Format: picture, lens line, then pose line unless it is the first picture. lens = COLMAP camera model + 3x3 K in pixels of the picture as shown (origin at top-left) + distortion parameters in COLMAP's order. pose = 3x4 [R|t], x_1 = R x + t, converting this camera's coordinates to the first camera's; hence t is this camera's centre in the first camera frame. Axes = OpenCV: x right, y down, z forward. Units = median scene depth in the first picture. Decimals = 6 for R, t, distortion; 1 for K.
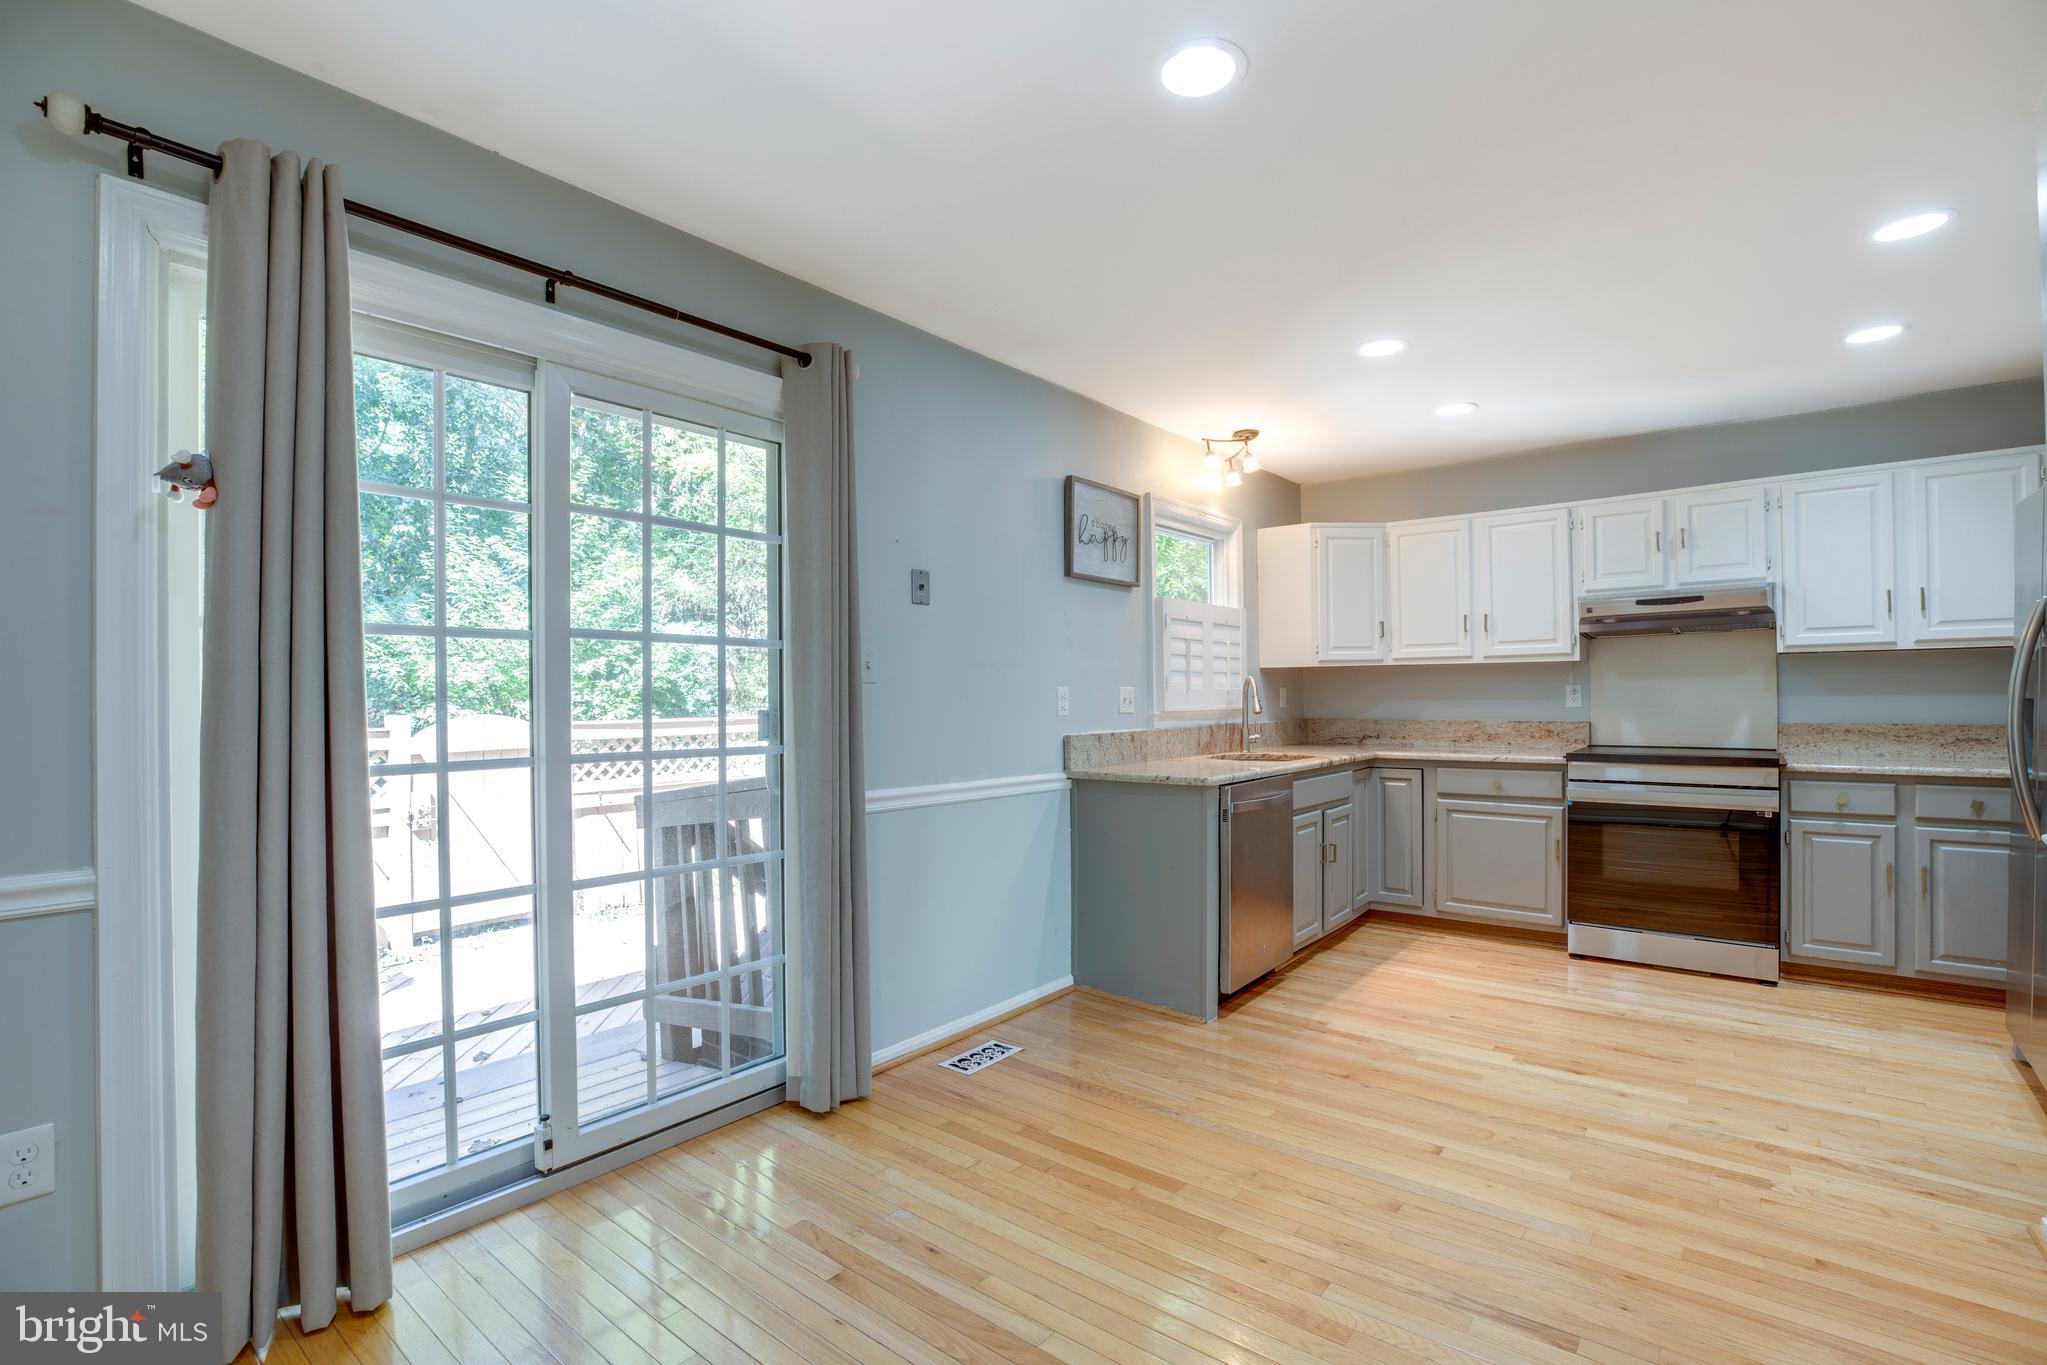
lens RADIAL K [[965.9, 0, 1016.9], [0, 965.9, 700.6], [0, 0, 1]] dist [-0.027327, 0.000514]
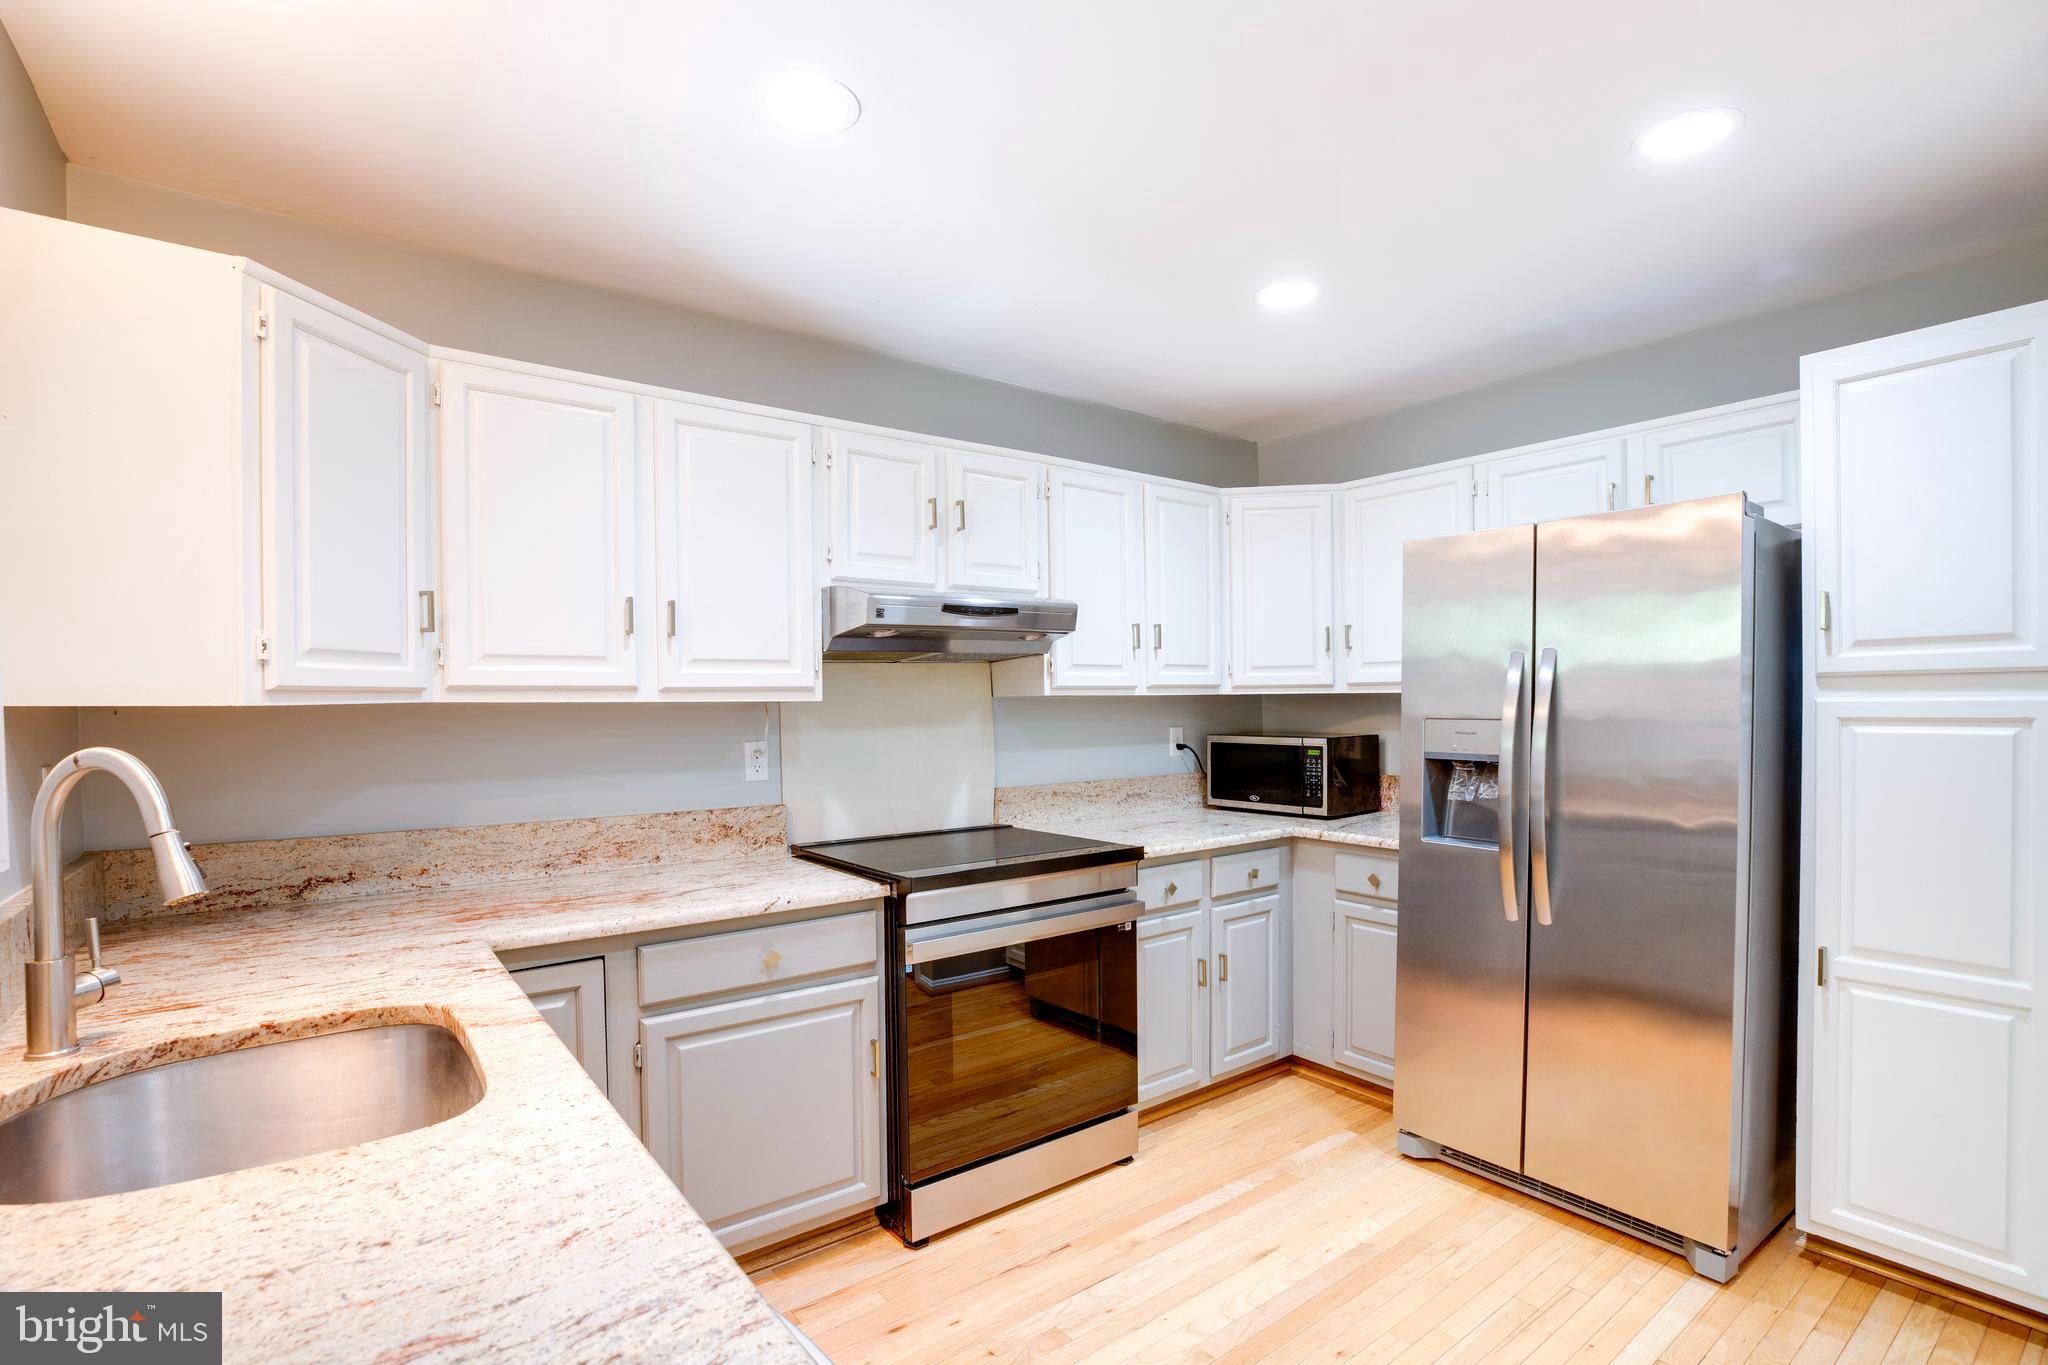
lens RADIAL K [[951.8, 0, 1020.8], [0, 951.8, 731.5], [0, 0, 1]] dist [-0.026695, 0.000084]
pose [[0.246869, -0.018027, 0.968881, 0.078238], [0.013927, 0.999790, 0.015054, -0.032830], [-0.968949, 0.009777, 0.247068, 0.798765]]
